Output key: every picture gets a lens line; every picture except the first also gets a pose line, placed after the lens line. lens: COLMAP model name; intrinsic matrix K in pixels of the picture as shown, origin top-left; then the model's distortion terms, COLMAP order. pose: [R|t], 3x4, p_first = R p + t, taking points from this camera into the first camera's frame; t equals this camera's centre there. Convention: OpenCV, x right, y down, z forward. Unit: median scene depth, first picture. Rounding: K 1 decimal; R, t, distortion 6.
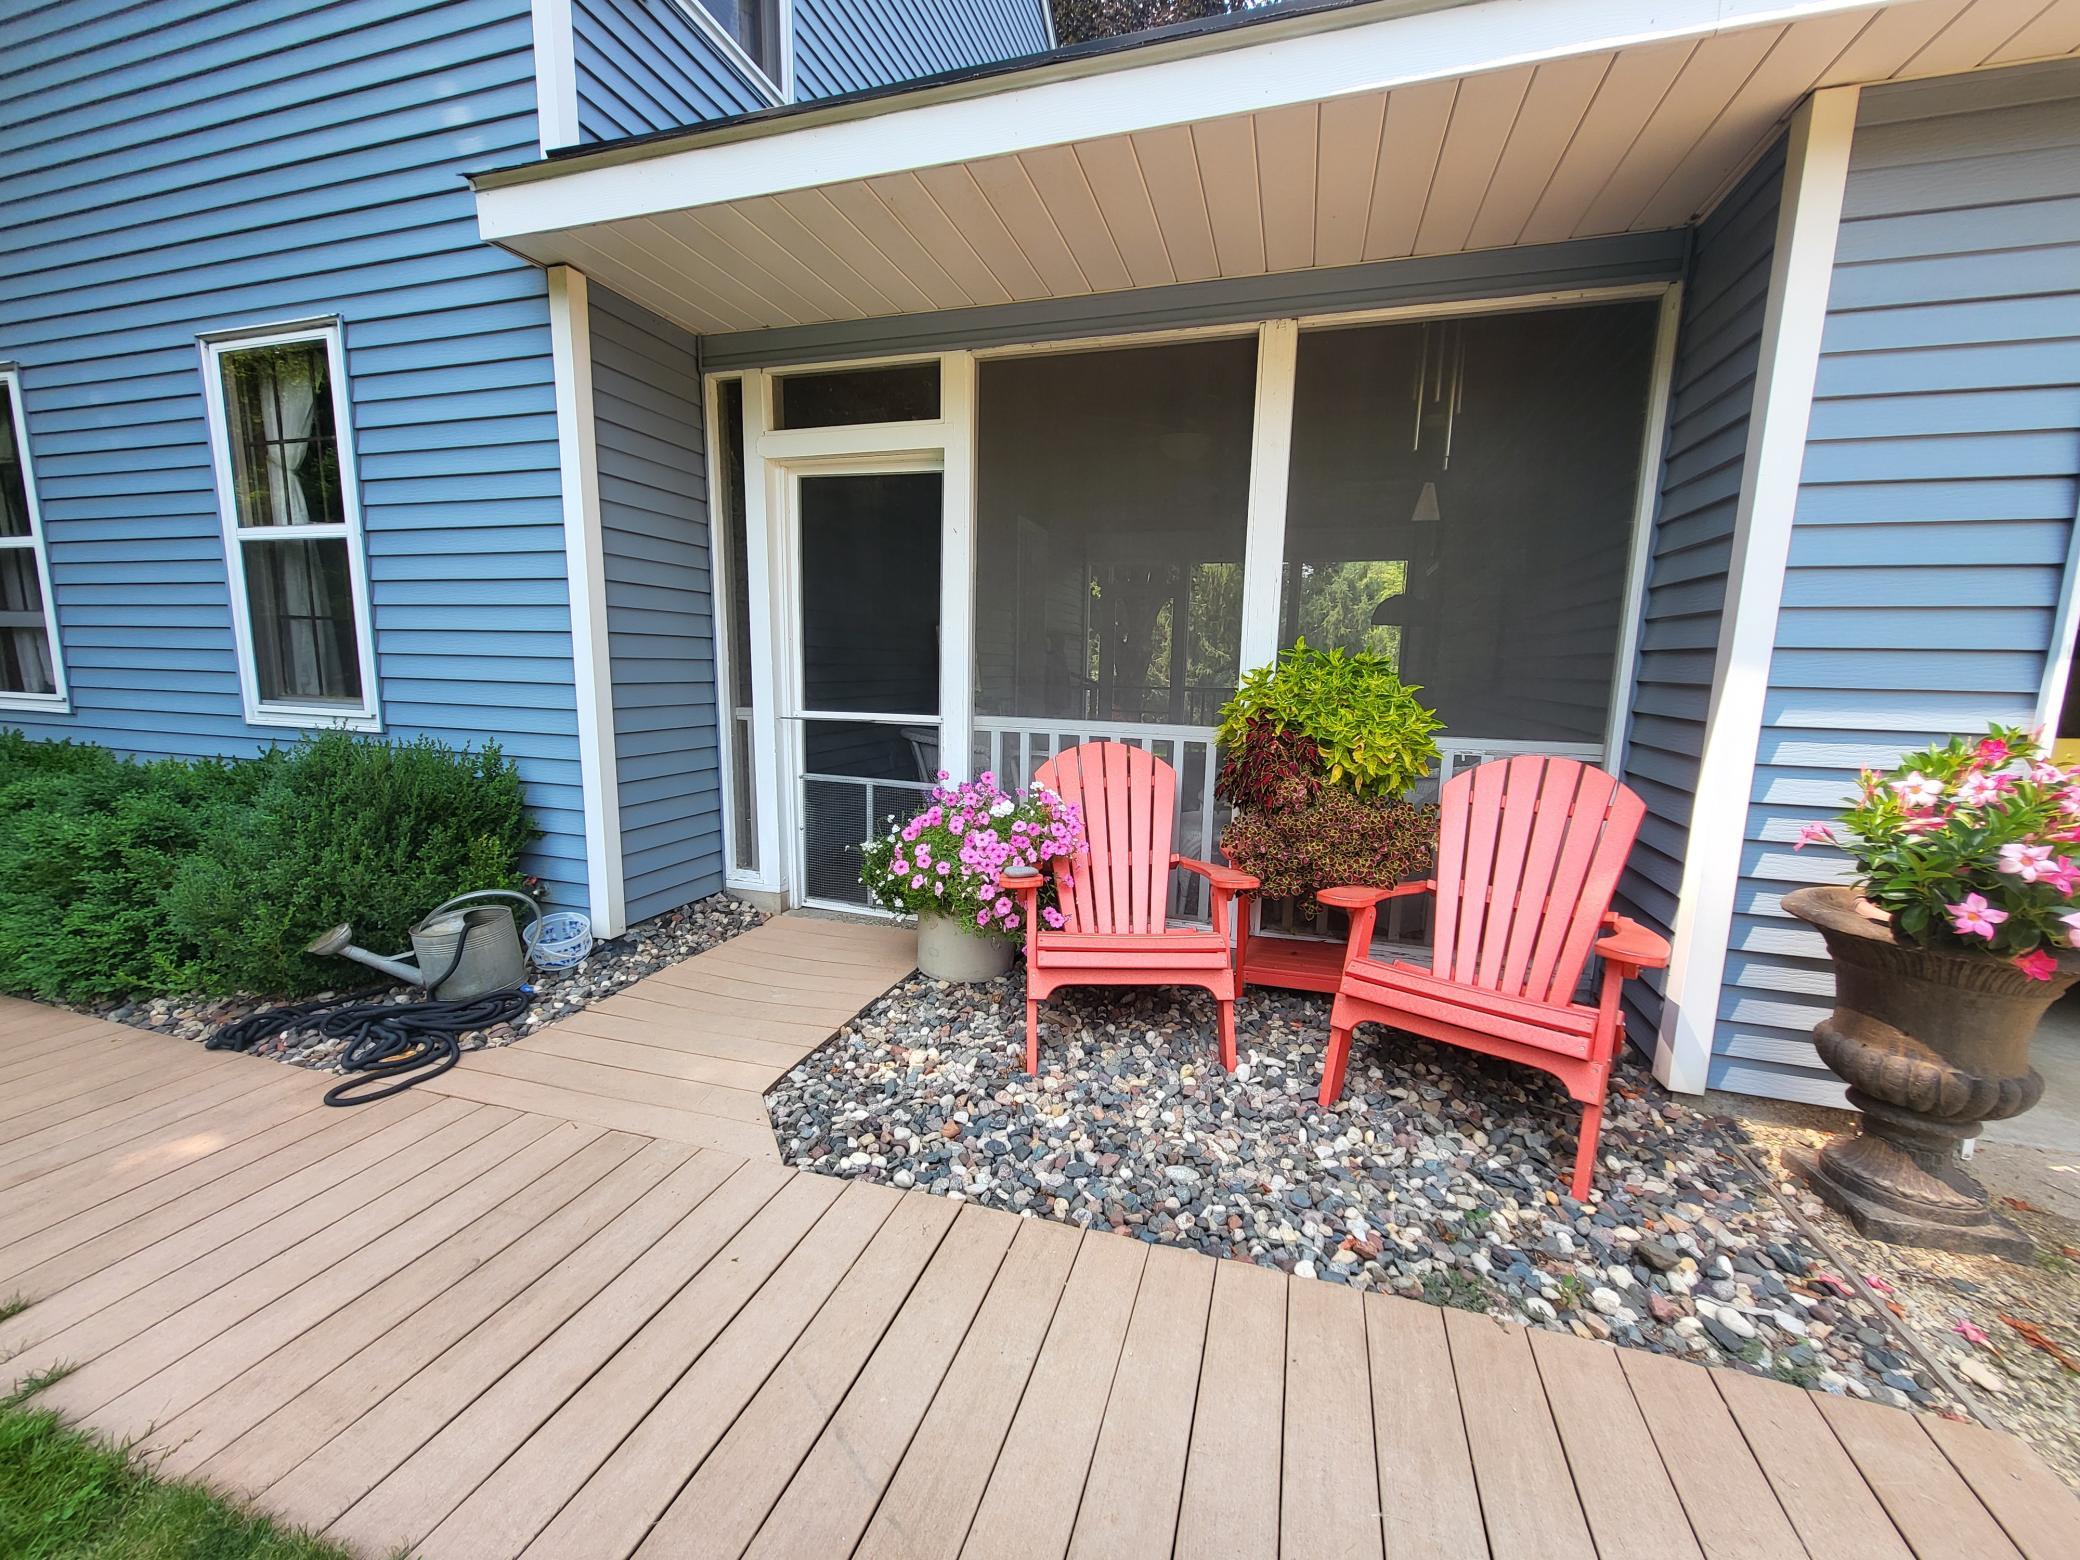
lens RADIAL K [[819.0, 0, 1045.9], [0, 819.0, 786.4], [0, 0, 1]] dist [0.002922, 0.000153]
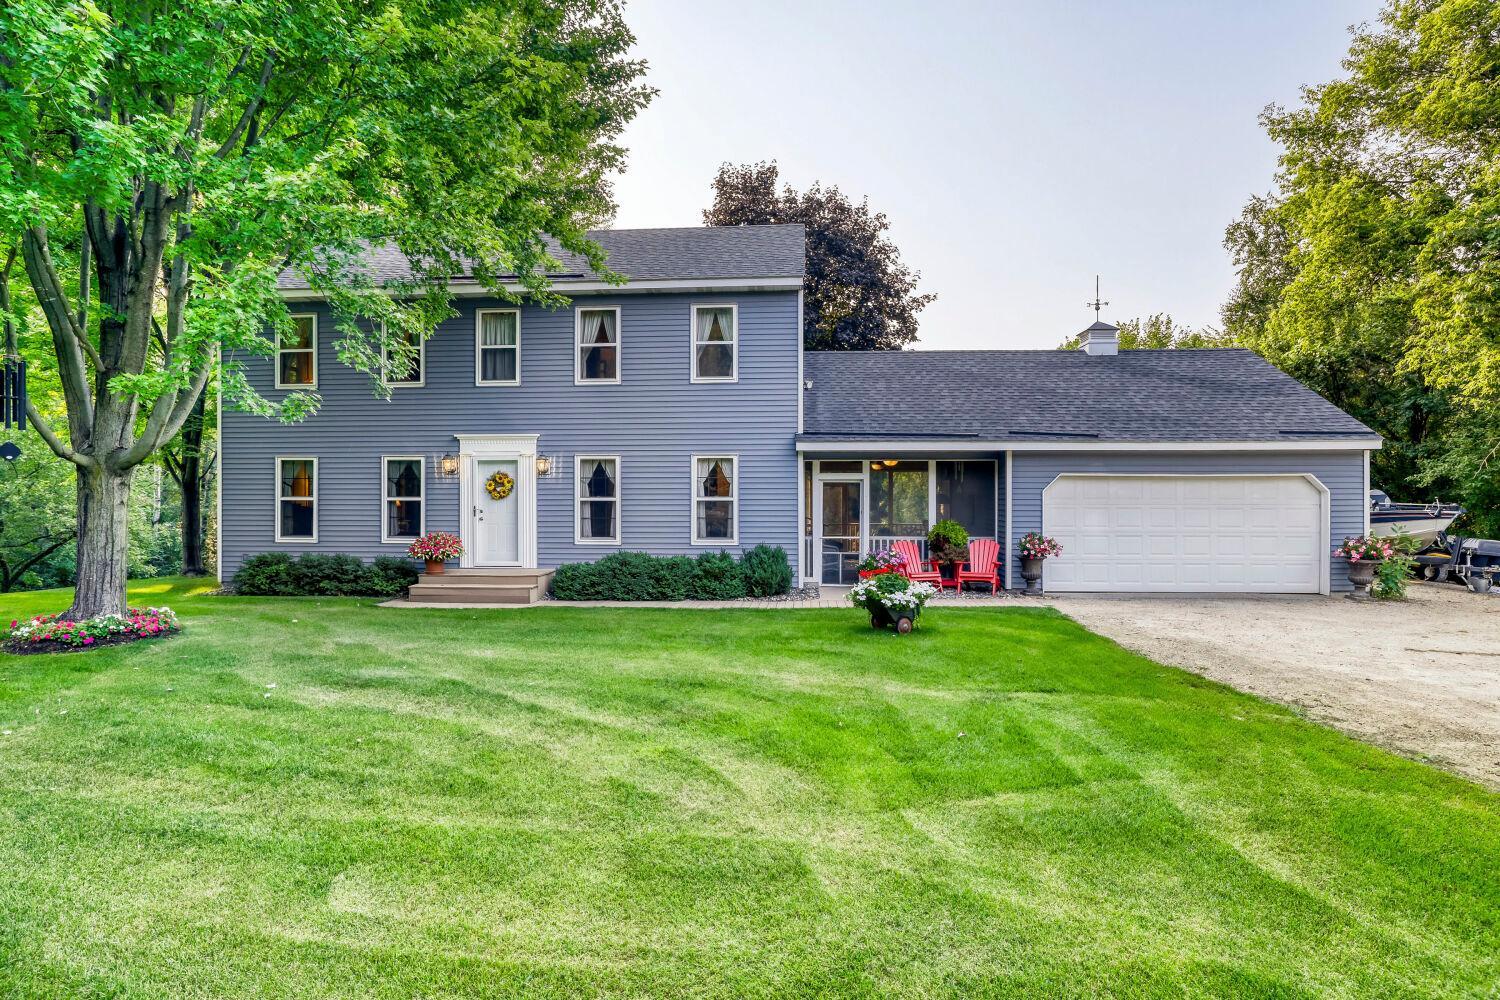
lens RADIAL K [[651.6, 0, 751.5], [0, 651.6, 493.7], [0, 0, 1]] dist [-0.026551, 0.002841]
pose [[0.967423, -0.022336, 0.252180, -1.606407], [0.058952, 0.988593, -0.138595, 0.139861], [-0.246208, 0.148947, 0.957704, -2.280042]]
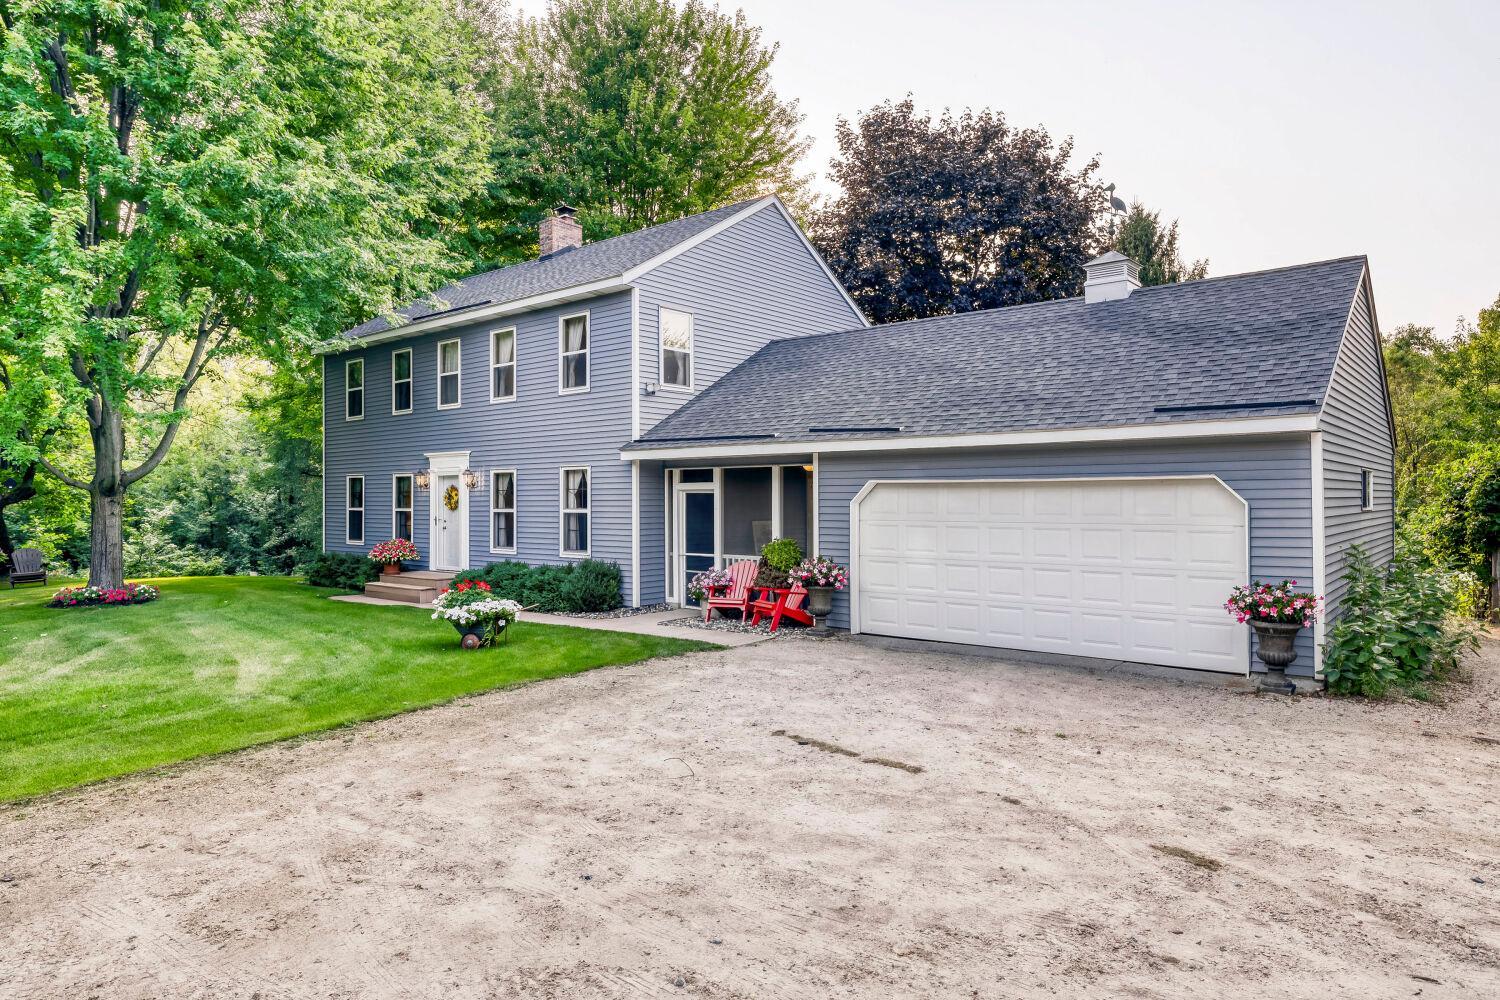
lens RADIAL K [[986.0, 0, 746.3], [0, 986.0, 498.5], [0, 0, 1]] dist [0.007217, 0.000427]
pose [[0.917293, -0.025845, -0.397372, 1.897334], [-0.035281, 0.988693, -0.145748, 0.331719], [0.396646, 0.147713, 0.906009, -3.246198]]
